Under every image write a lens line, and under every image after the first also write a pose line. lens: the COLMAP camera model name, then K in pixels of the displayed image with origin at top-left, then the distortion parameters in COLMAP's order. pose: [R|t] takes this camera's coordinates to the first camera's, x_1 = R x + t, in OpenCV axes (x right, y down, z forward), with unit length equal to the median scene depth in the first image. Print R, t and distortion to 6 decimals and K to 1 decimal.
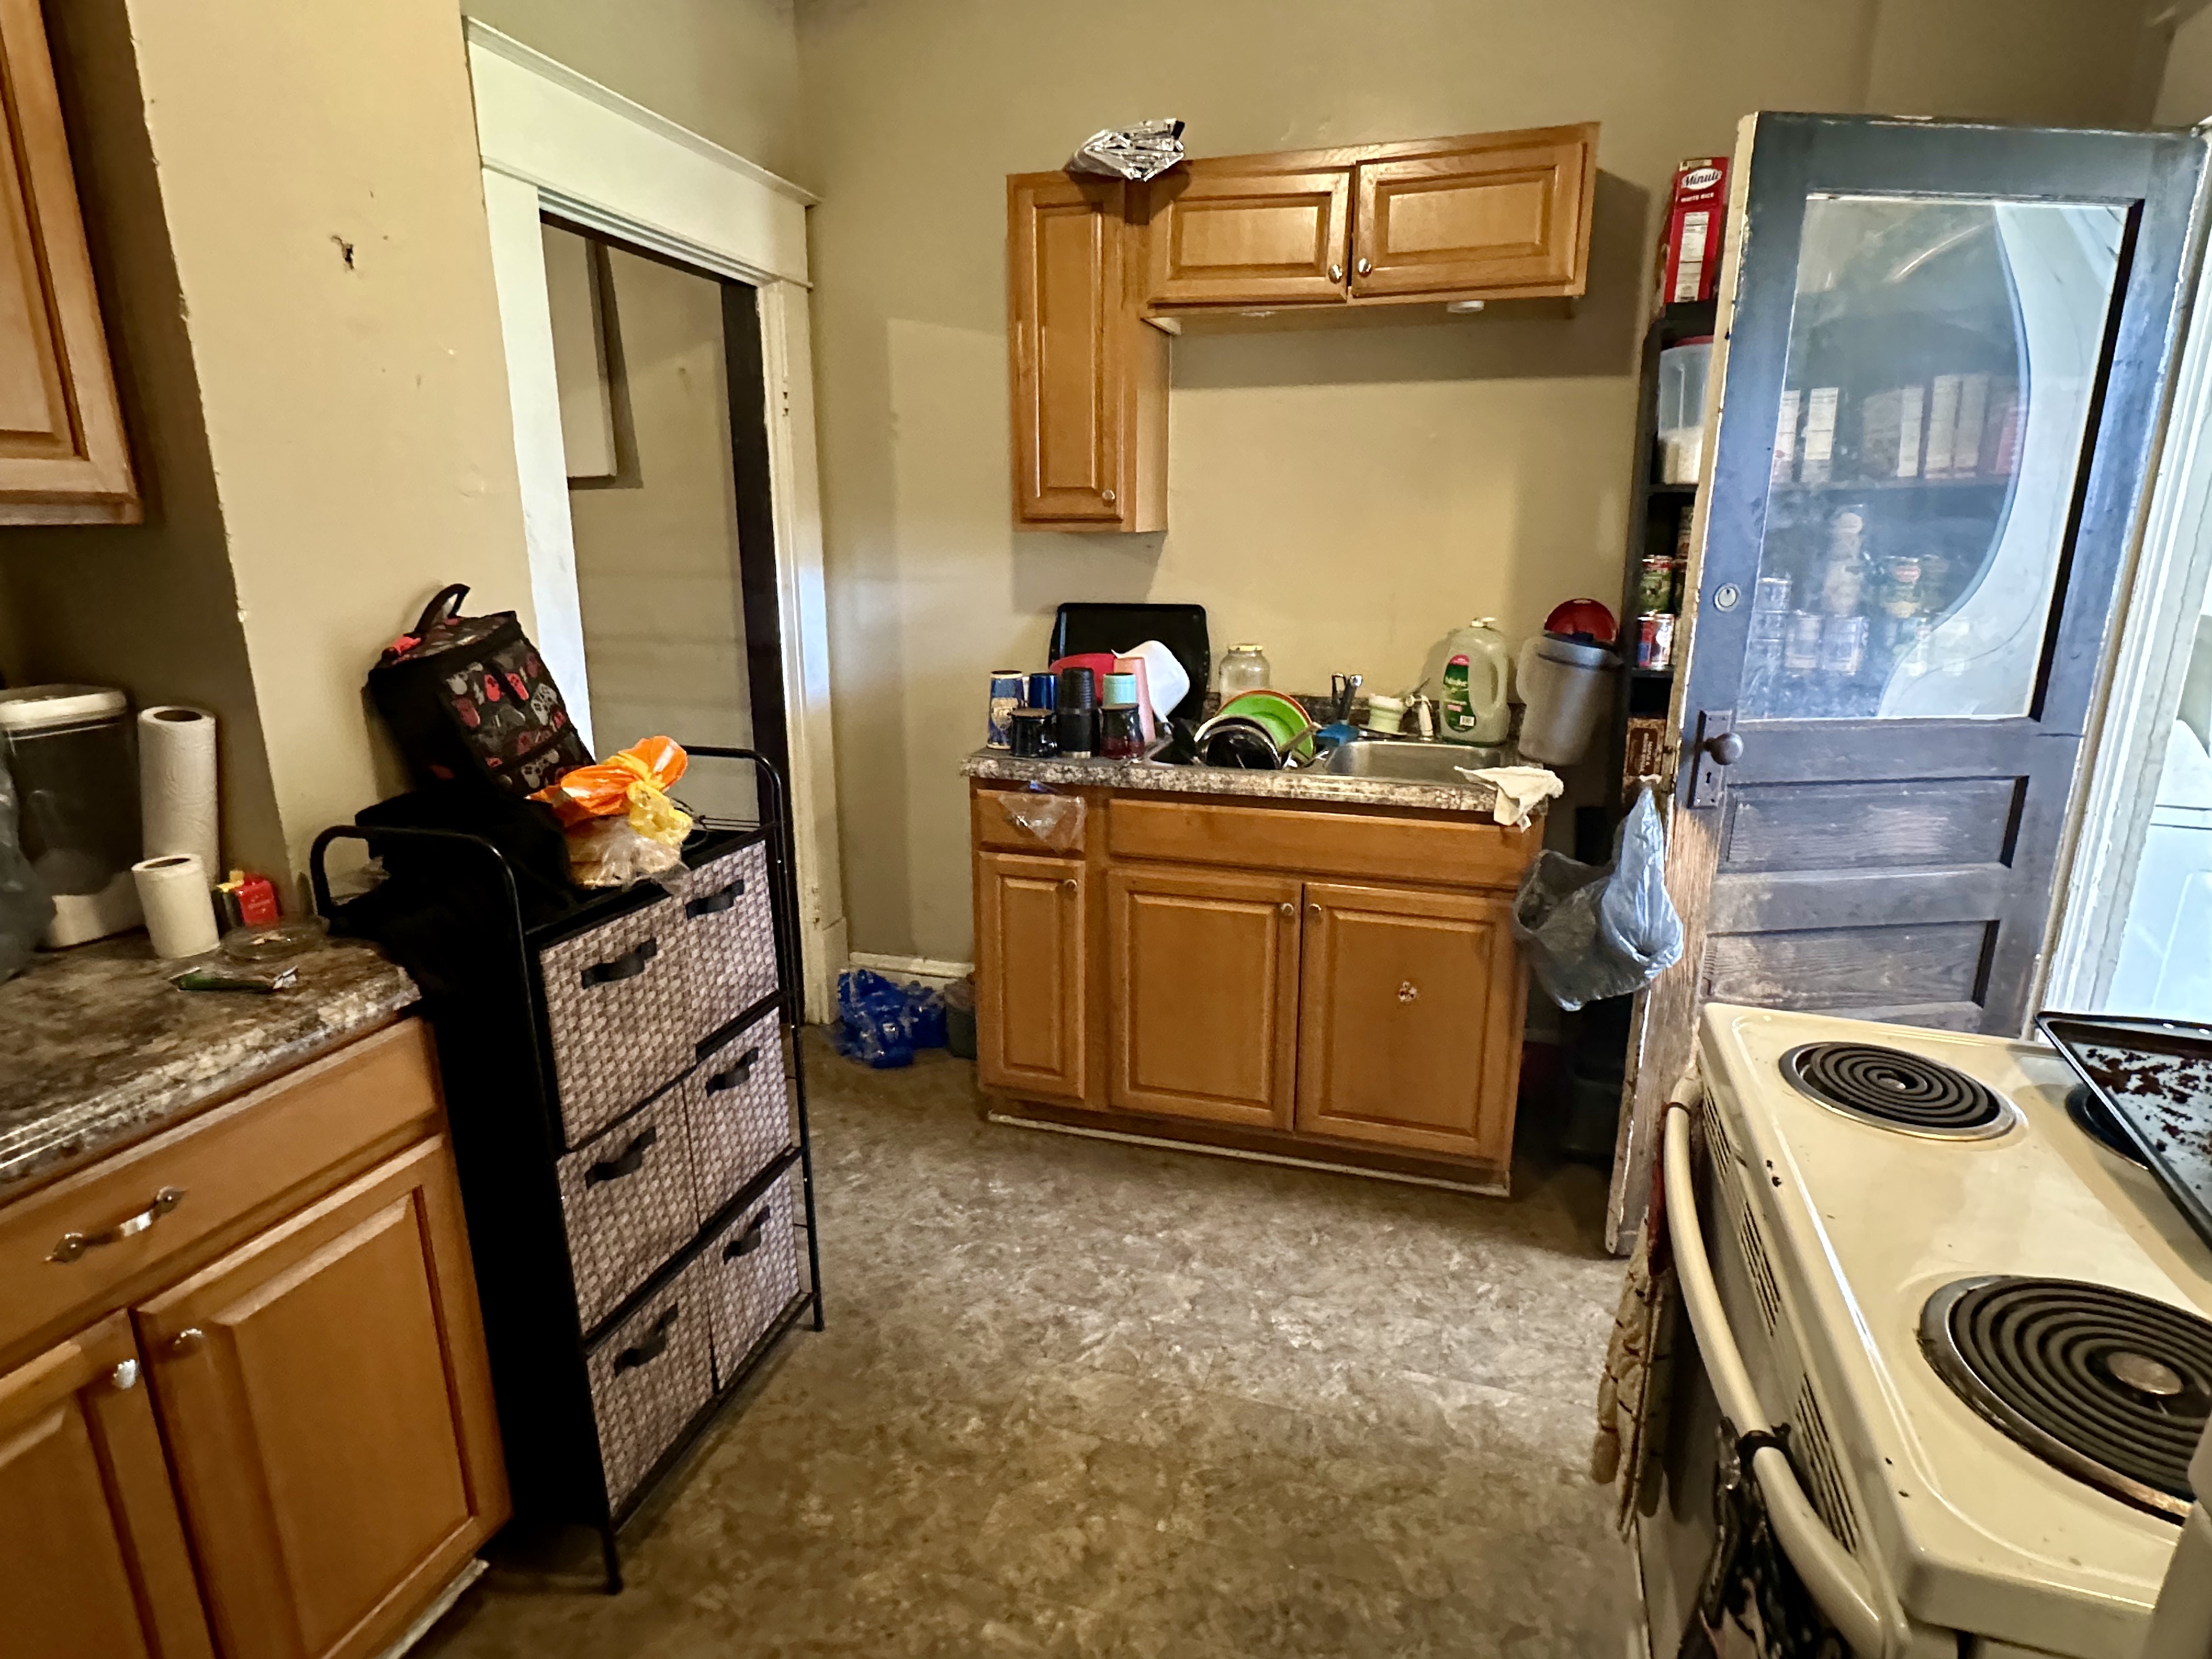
lens RADIAL K [[1178.9, 0, 1110.0], [0, 1178.9, 826.8], [0, 0, 1]] dist [-0.000541, -0.000156]
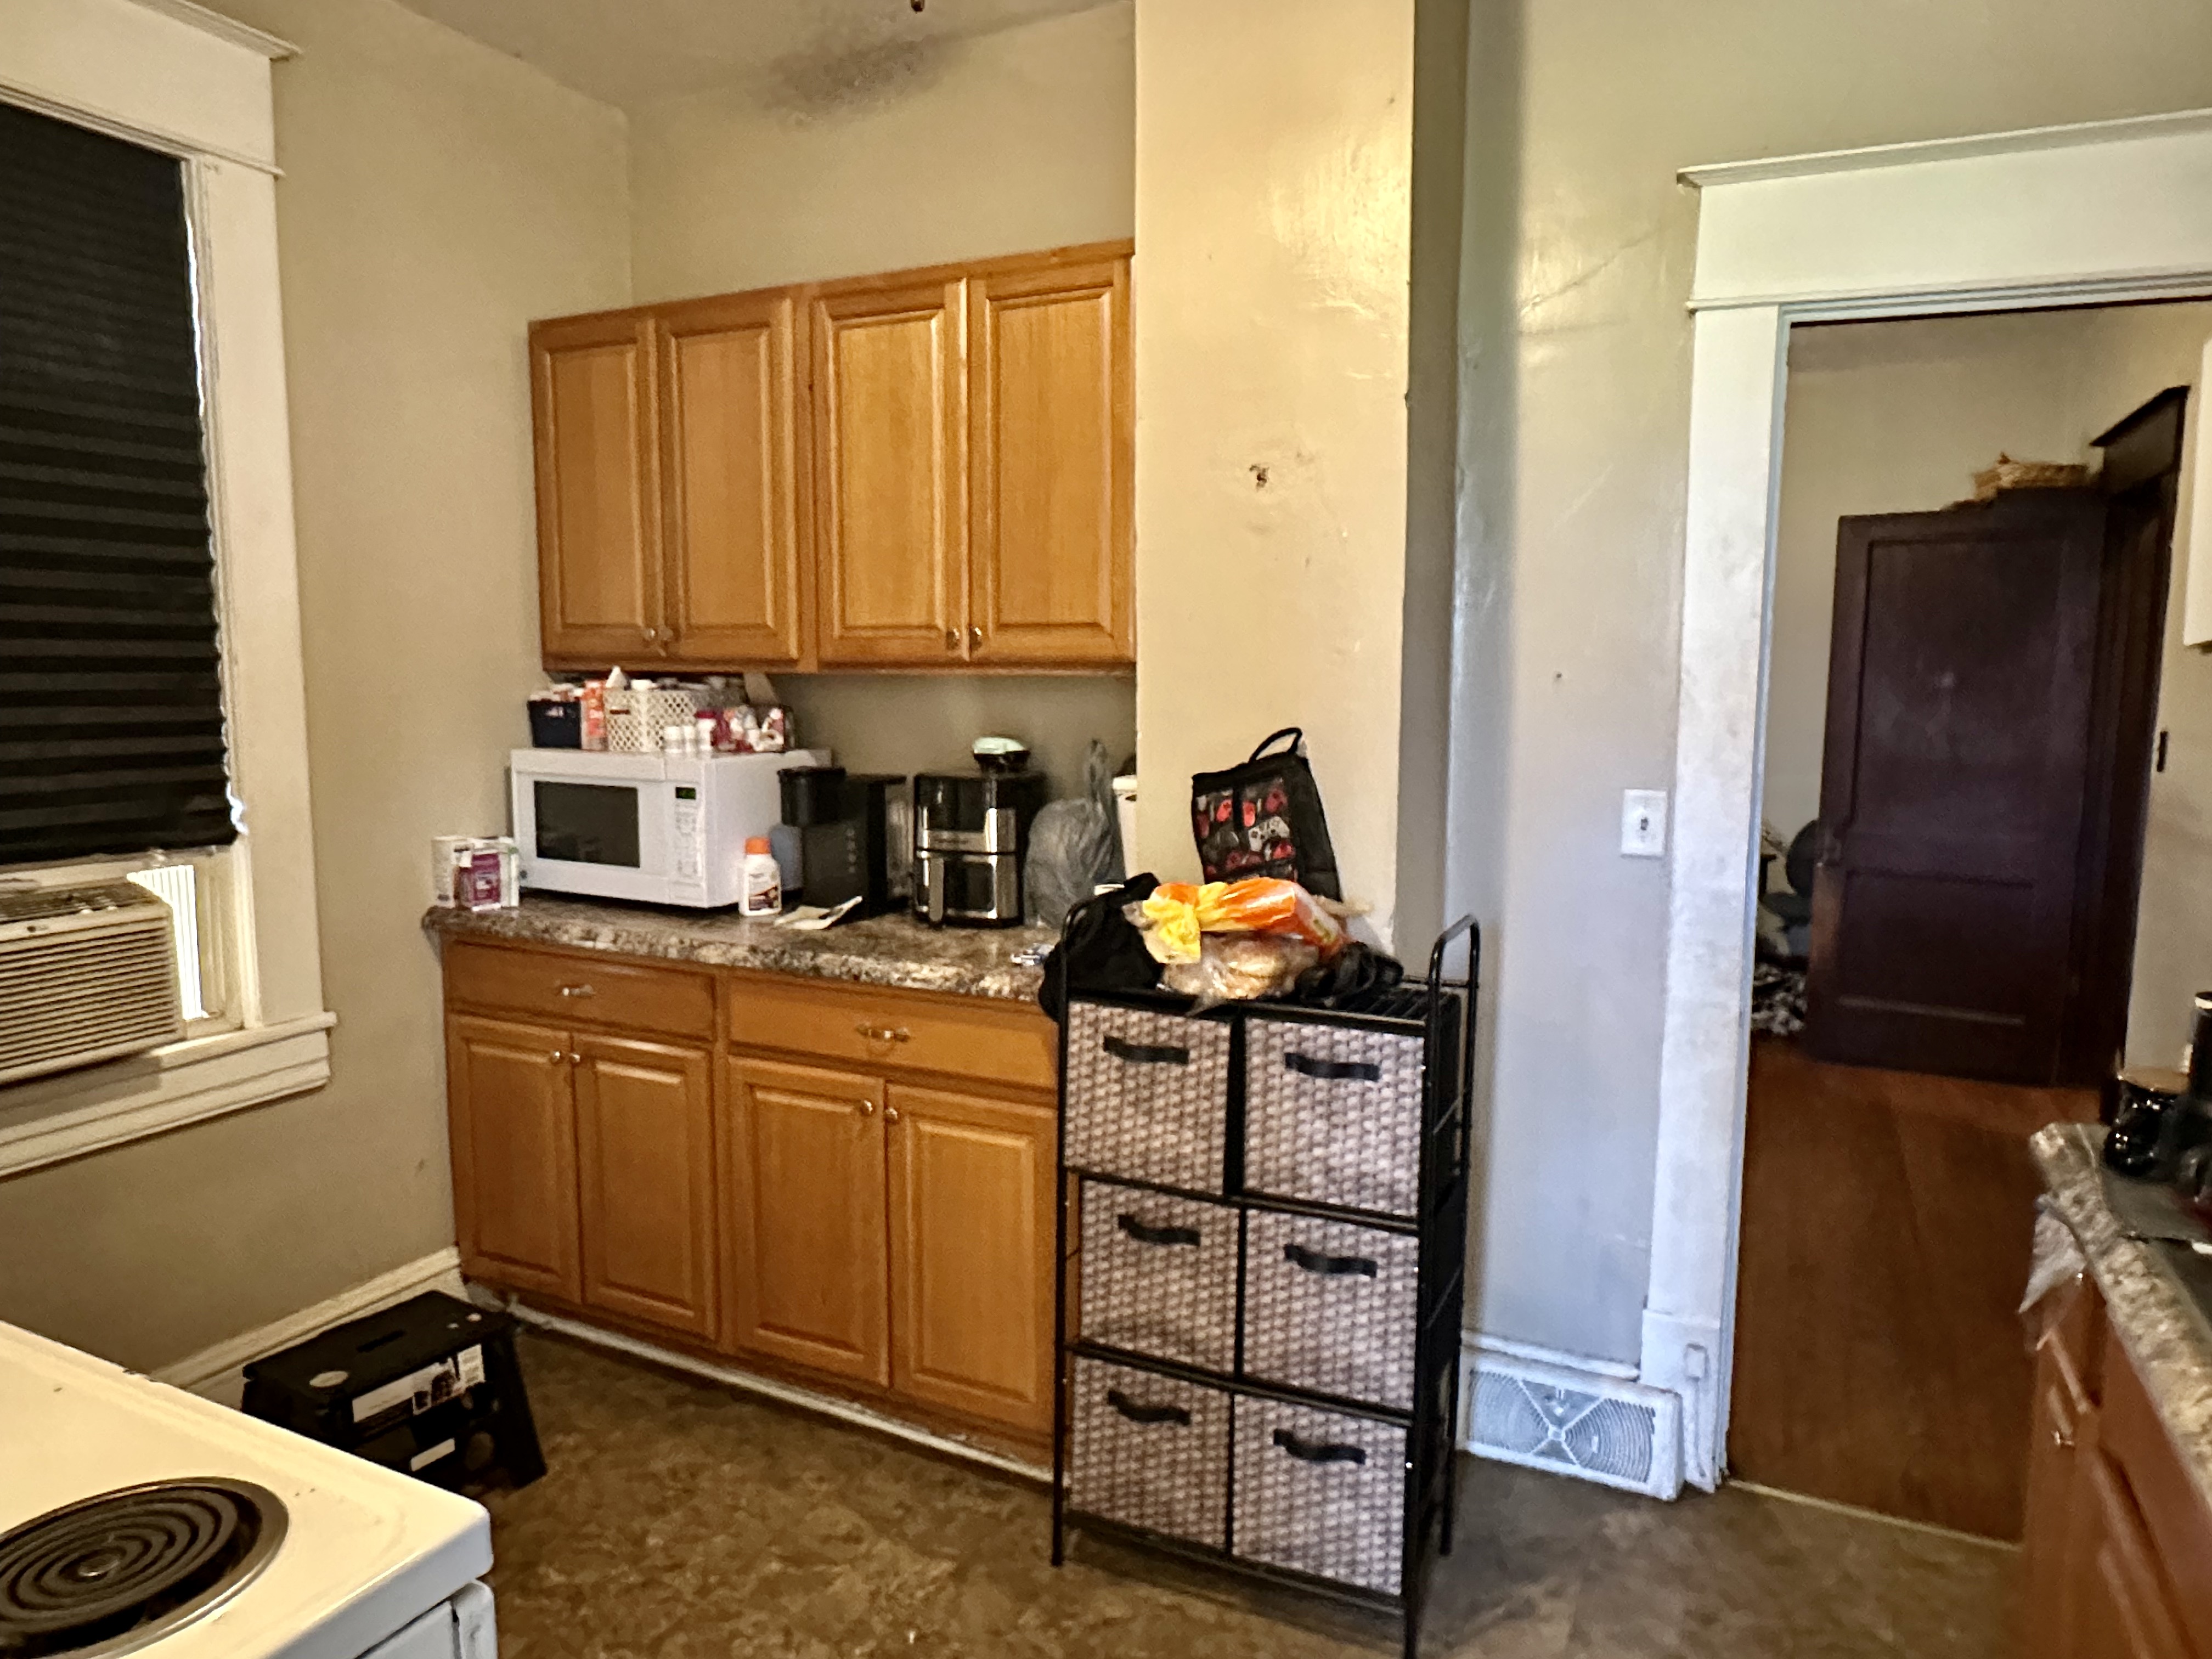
lens RADIAL K [[1411.8, 0, 1104.0], [0, 1411.8, 831.3], [0, 0, 1]] dist [0.001181, 0.000237]
pose [[-0.142000, 0.114002, -0.983280, 0.892584], [-0.257525, 0.954885, 0.147901, -0.273768], [0.955781, 0.274222, -0.106235, 1.022221]]
